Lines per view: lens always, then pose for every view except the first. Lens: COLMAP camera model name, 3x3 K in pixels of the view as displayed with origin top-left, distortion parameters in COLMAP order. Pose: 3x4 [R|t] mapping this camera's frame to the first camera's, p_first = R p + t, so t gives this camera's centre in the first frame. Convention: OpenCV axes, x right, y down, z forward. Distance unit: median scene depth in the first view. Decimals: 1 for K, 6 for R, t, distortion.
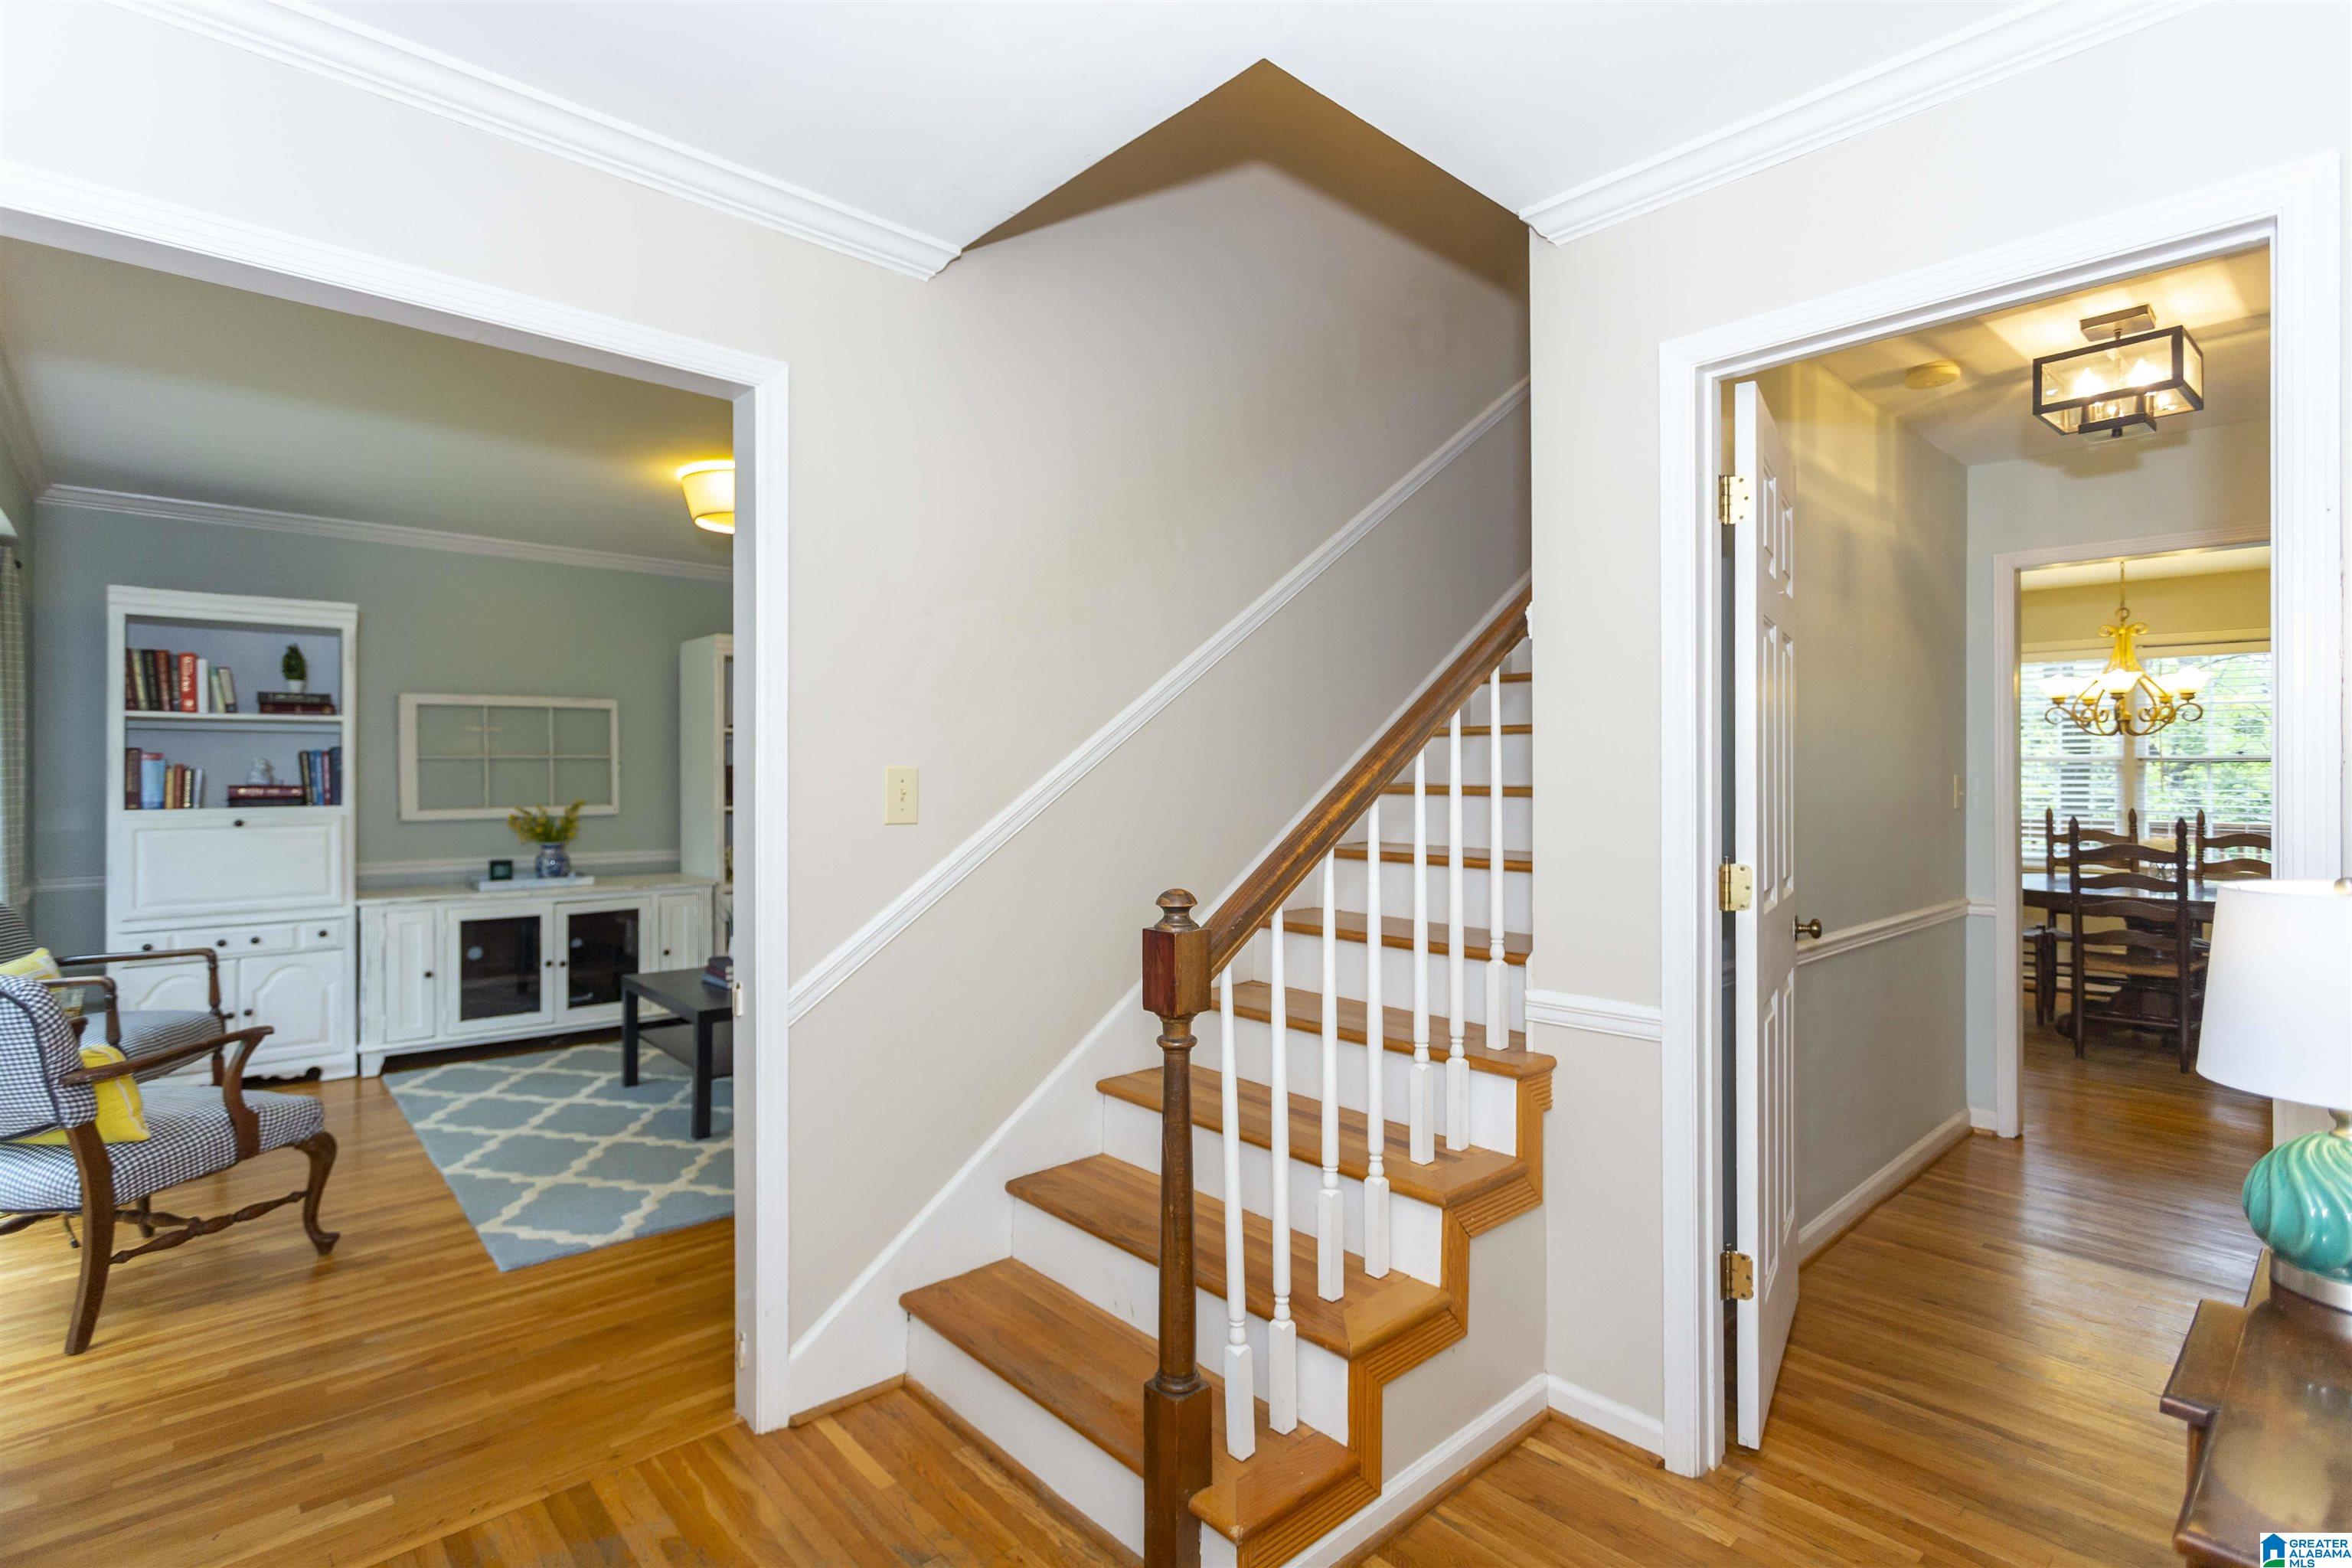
lens RADIAL K [[1113.4, 0, 1174.5], [0, 1113.4, 769.4], [0, 0, 1]] dist [0.001317, 0.000027]
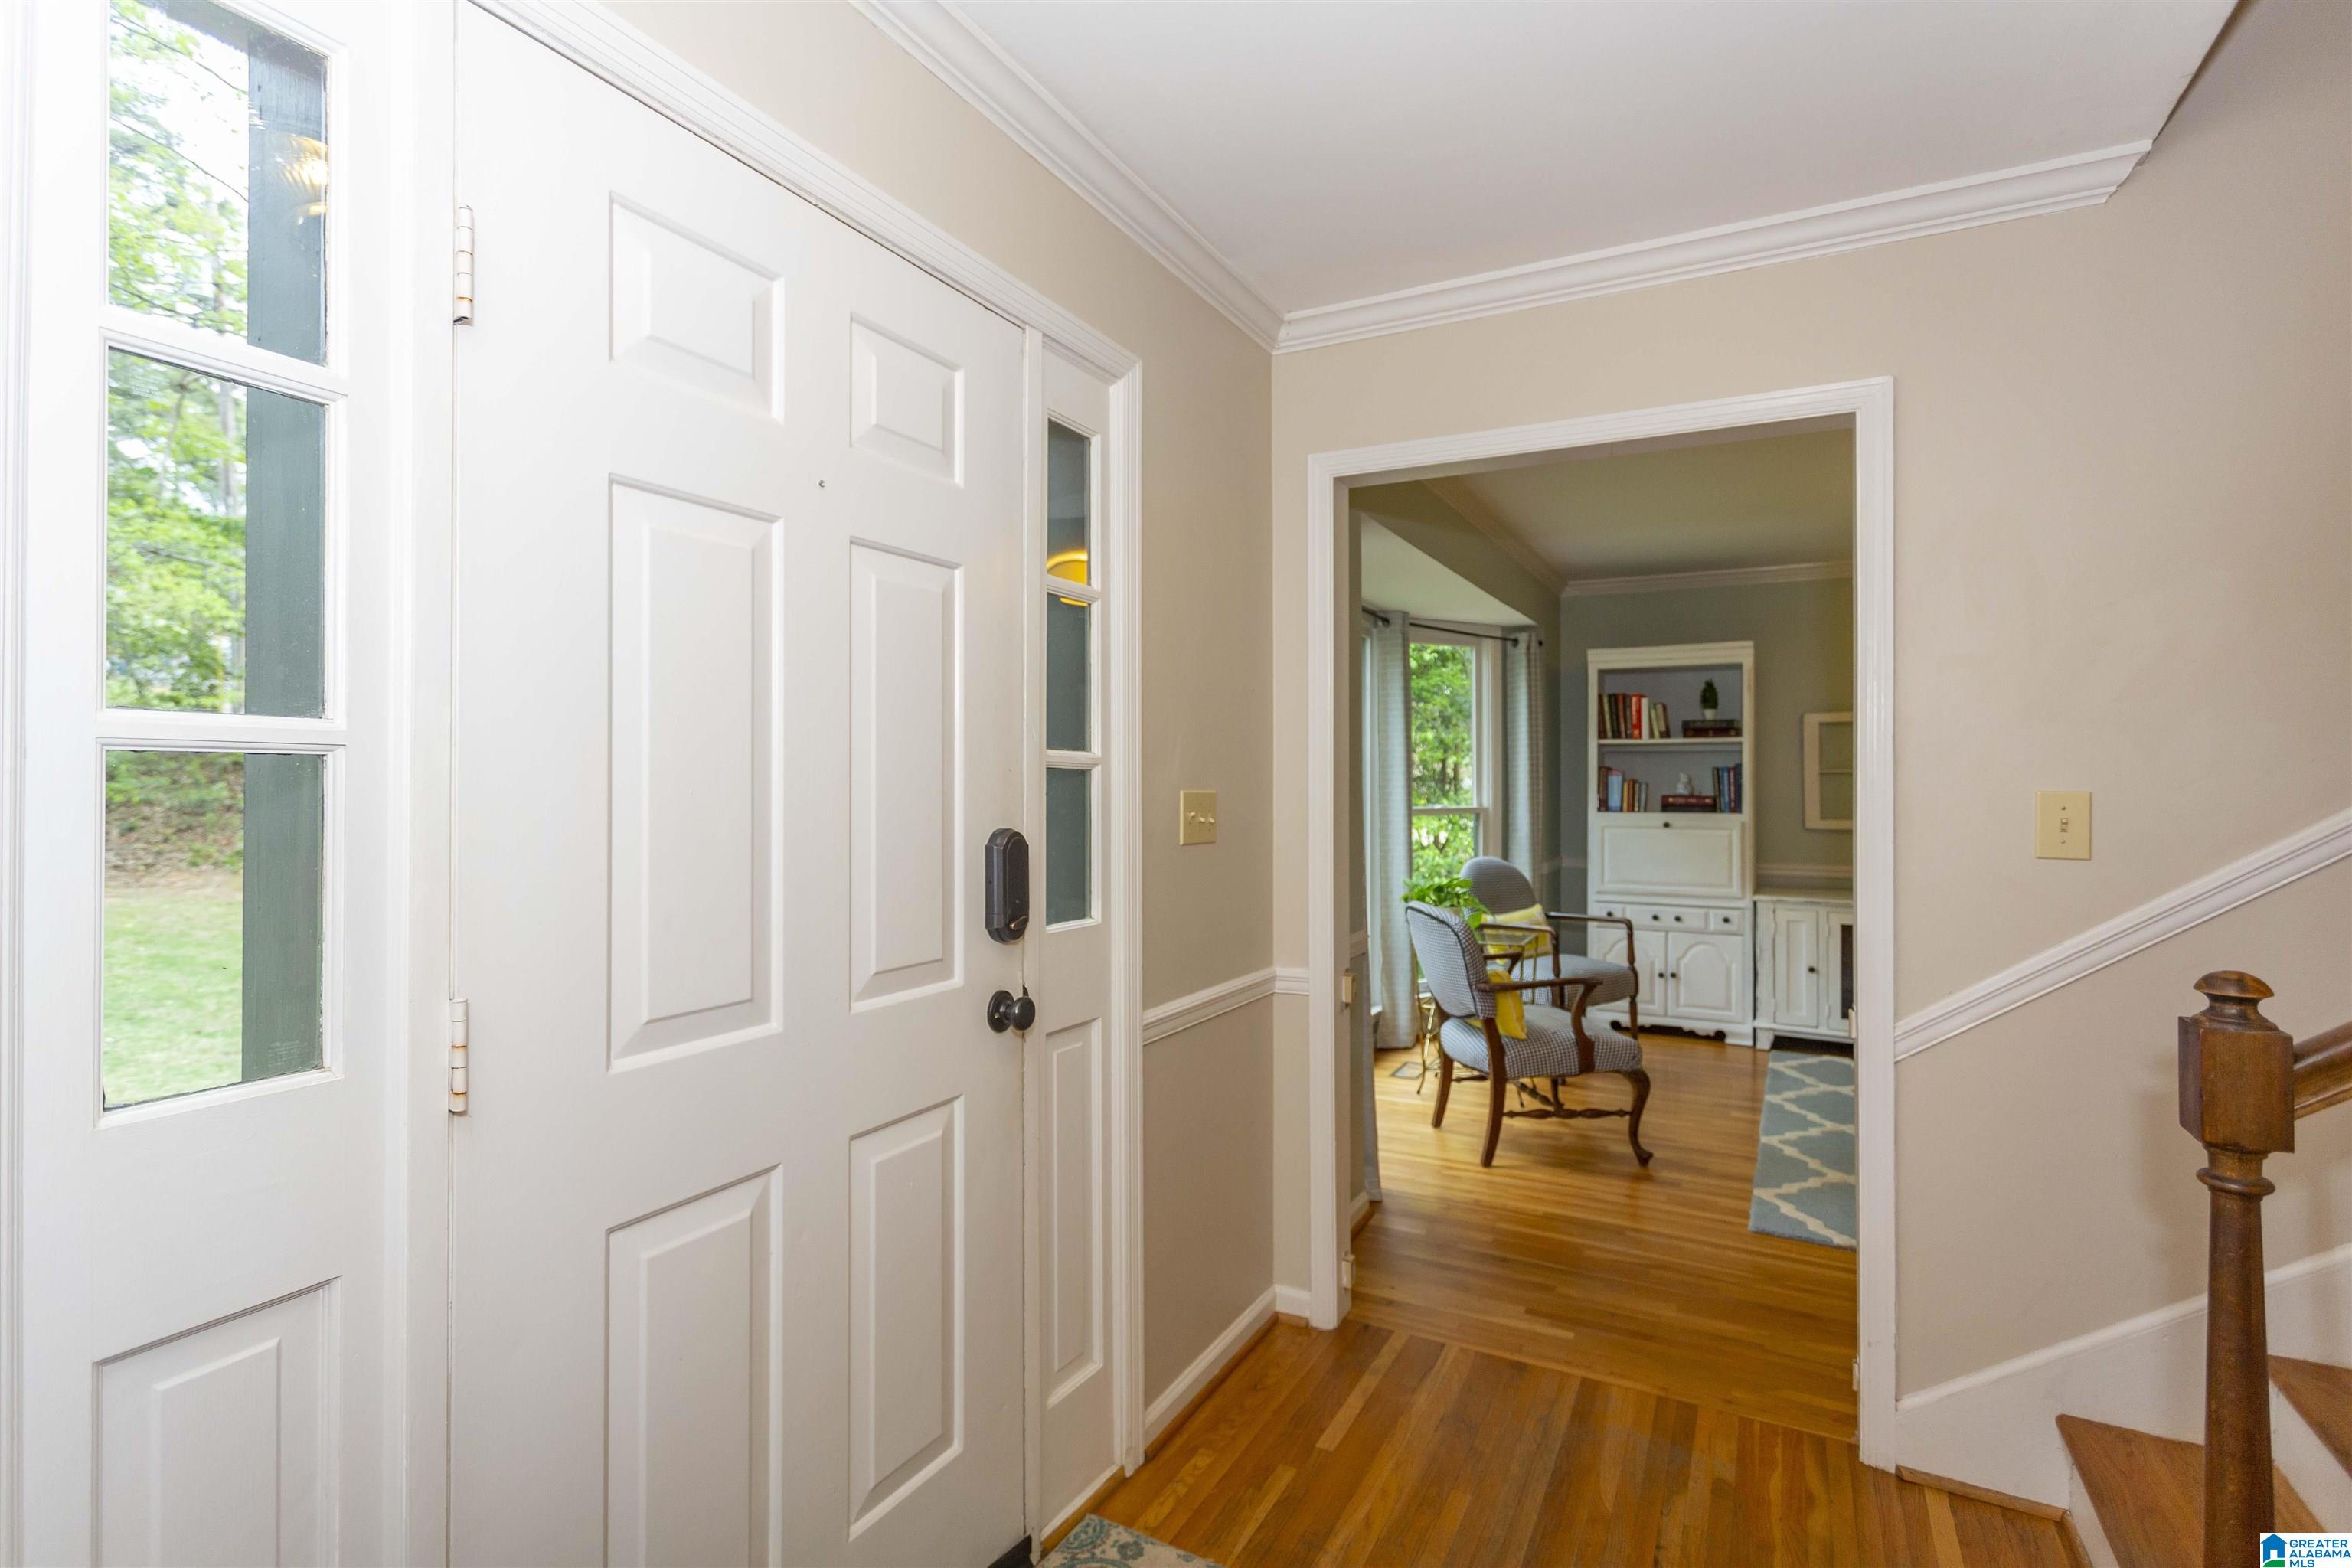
lens RADIAL K [[1123.3, 0, 1187.0], [0, 1123.3, 779.5], [0, 0, 1]] dist [-0.001431, -0.000038]
pose [[0.344668, 0.003033, -0.938720, 0.216721], [-0.000331, 0.999995, 0.003110, -0.009196], [0.938725, -0.000761, 0.344667, 0.055004]]
